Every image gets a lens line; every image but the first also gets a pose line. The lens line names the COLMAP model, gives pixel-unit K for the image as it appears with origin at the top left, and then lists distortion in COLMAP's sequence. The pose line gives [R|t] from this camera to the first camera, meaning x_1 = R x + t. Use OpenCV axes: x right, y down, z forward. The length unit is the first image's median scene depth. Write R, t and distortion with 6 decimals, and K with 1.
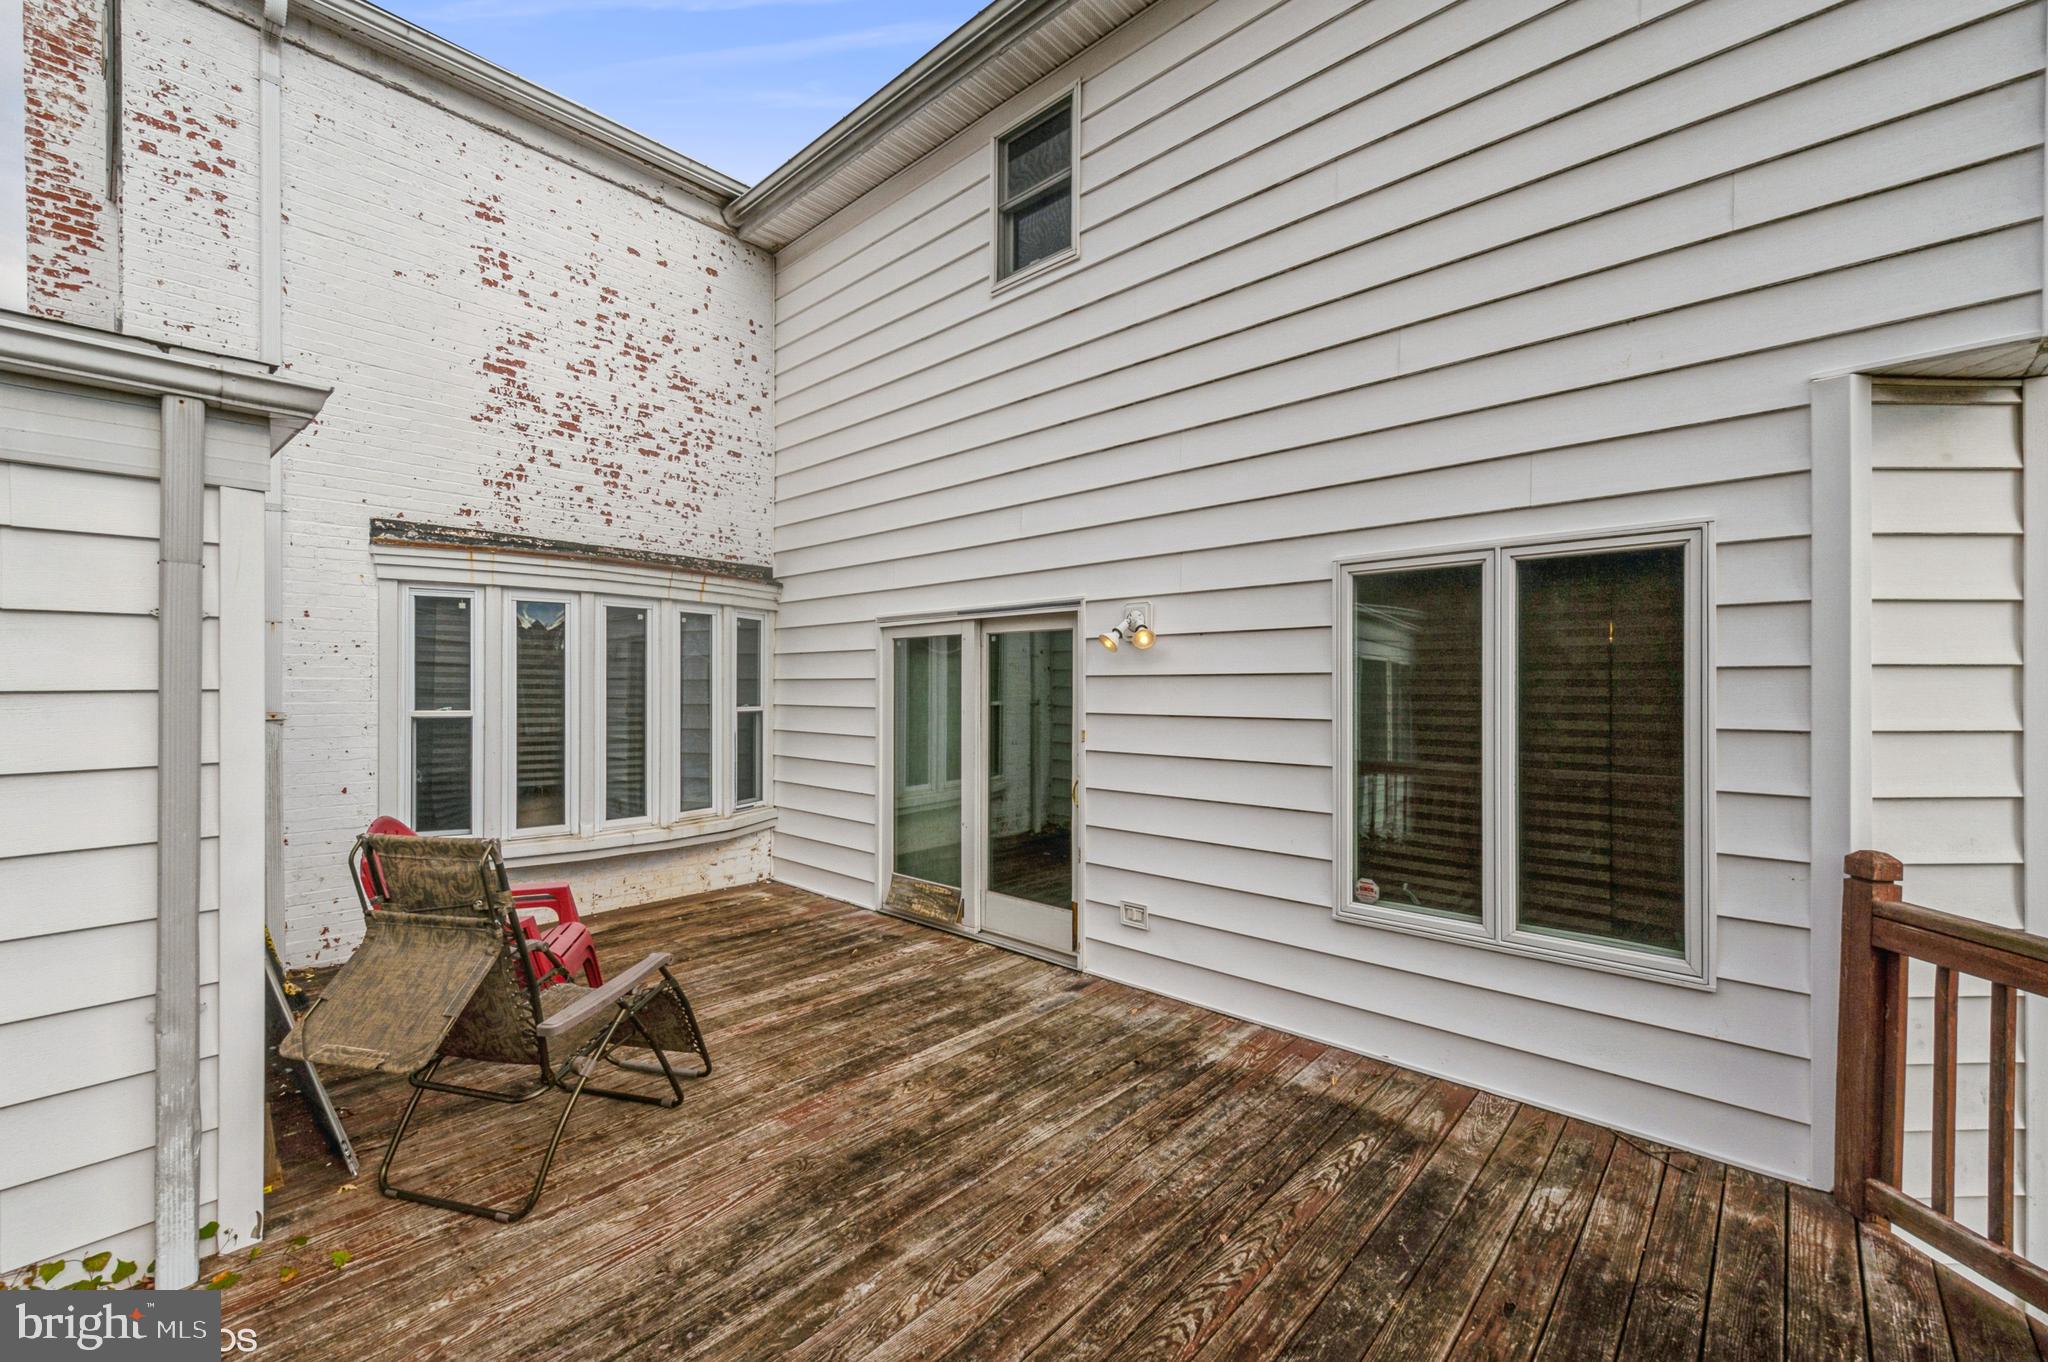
lens RADIAL K [[827.8, 0, 1023.7], [0, 827.8, 681.8], [0, 0, 1]] dist [0.000595, 0.000011]
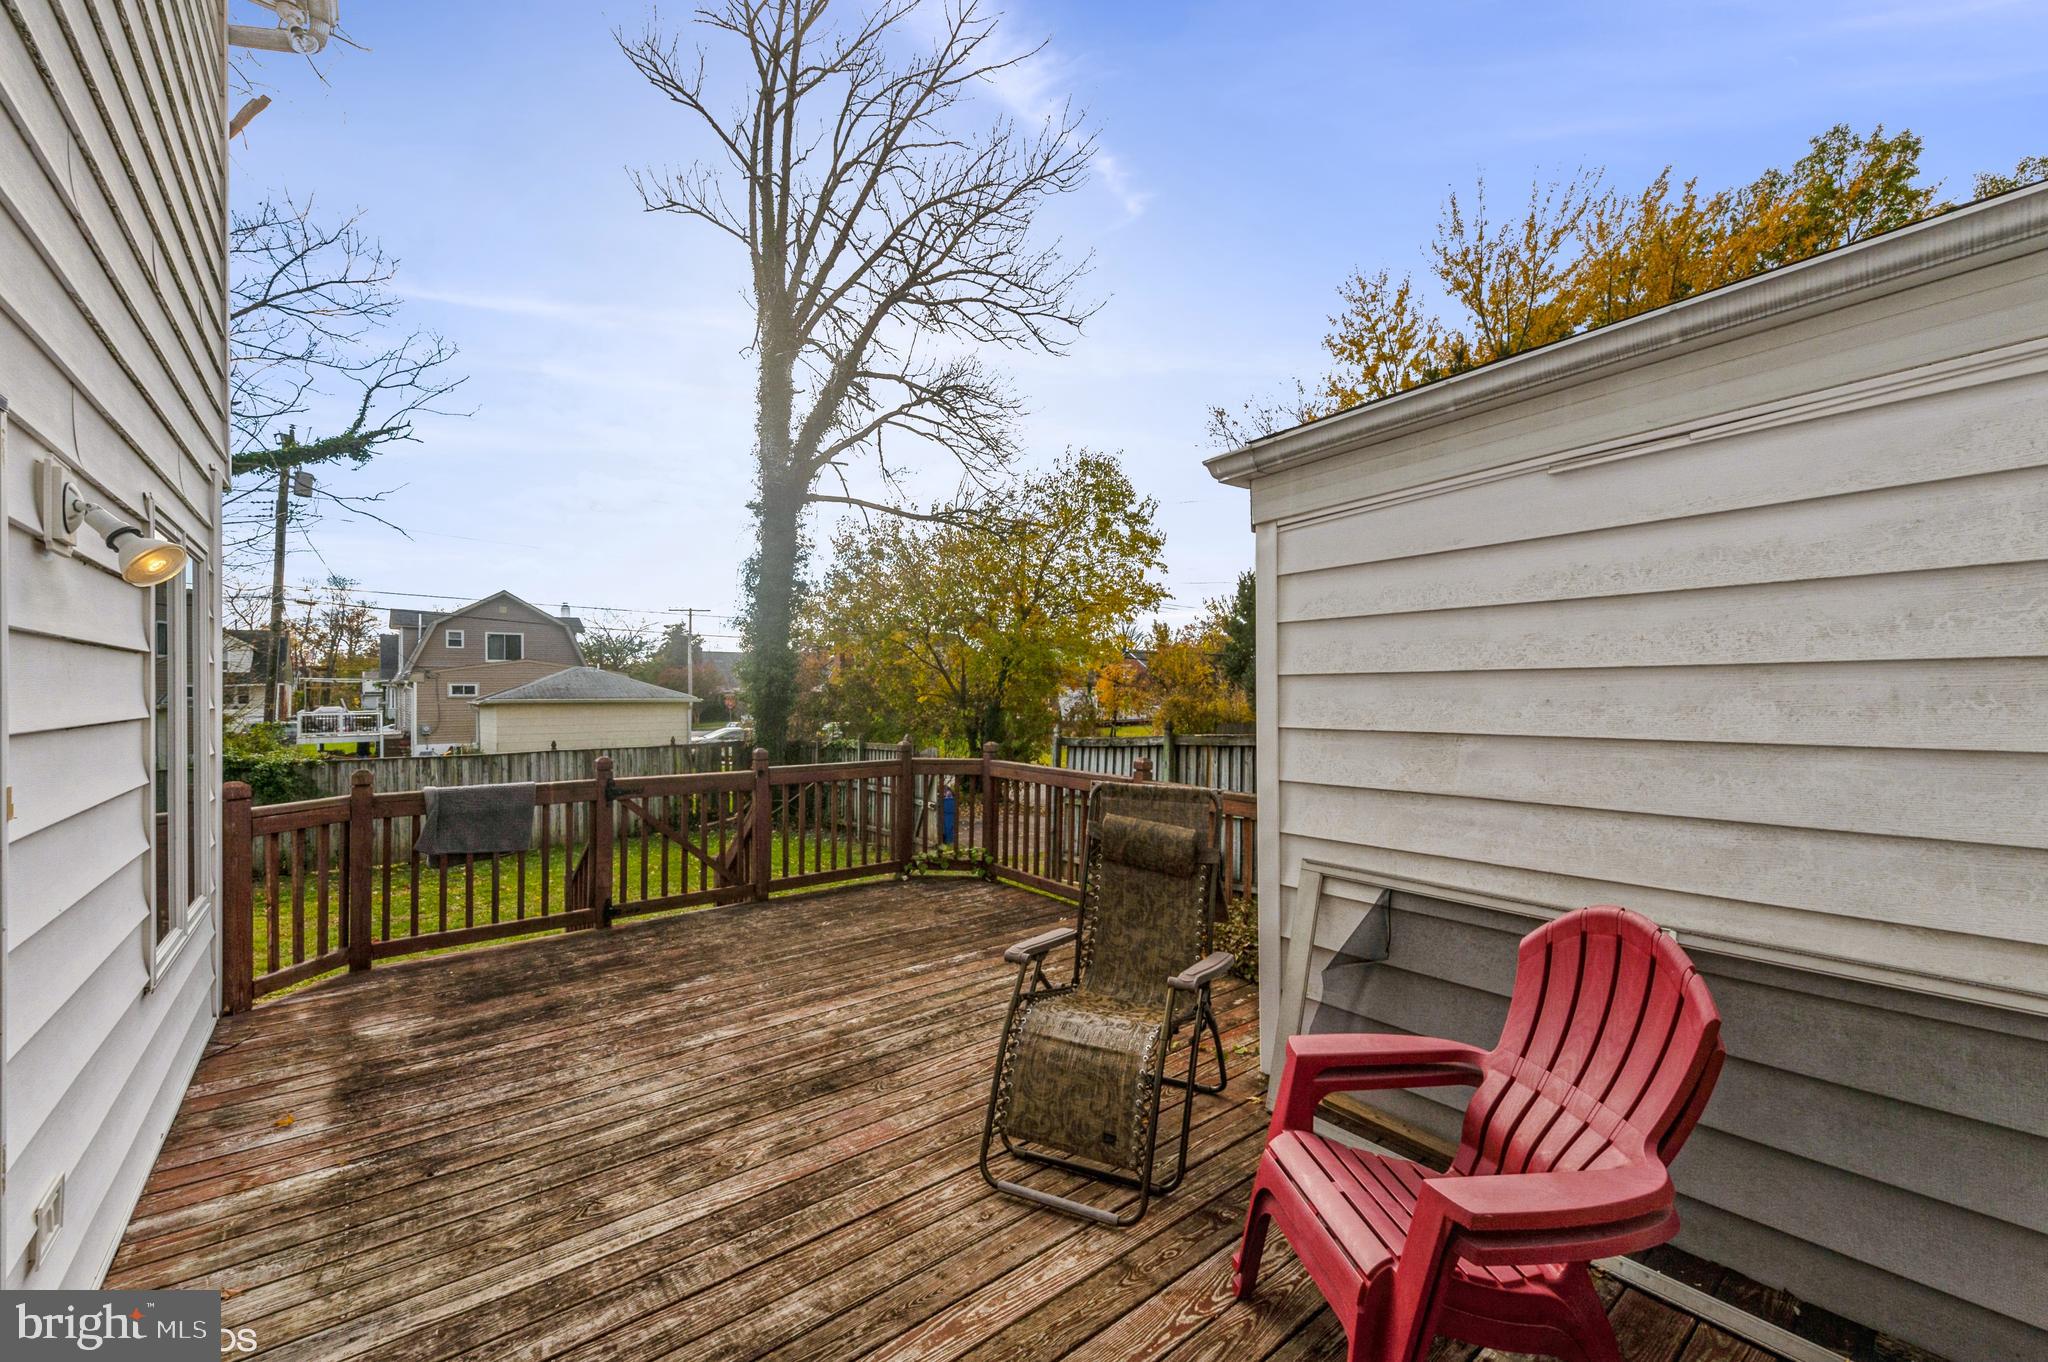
lens RADIAL K [[827.8, 0, 1028.2], [0, 827.8, 688.7], [0, 0, 1]] dist [0.000595, 0.000011]
pose [[-0.988777, -0.000549, 0.149398, -0.529305], [-0.000799, 0.999998, -0.001619, 0.022914], [-0.149396, -0.001720, -0.988776, 1.732297]]
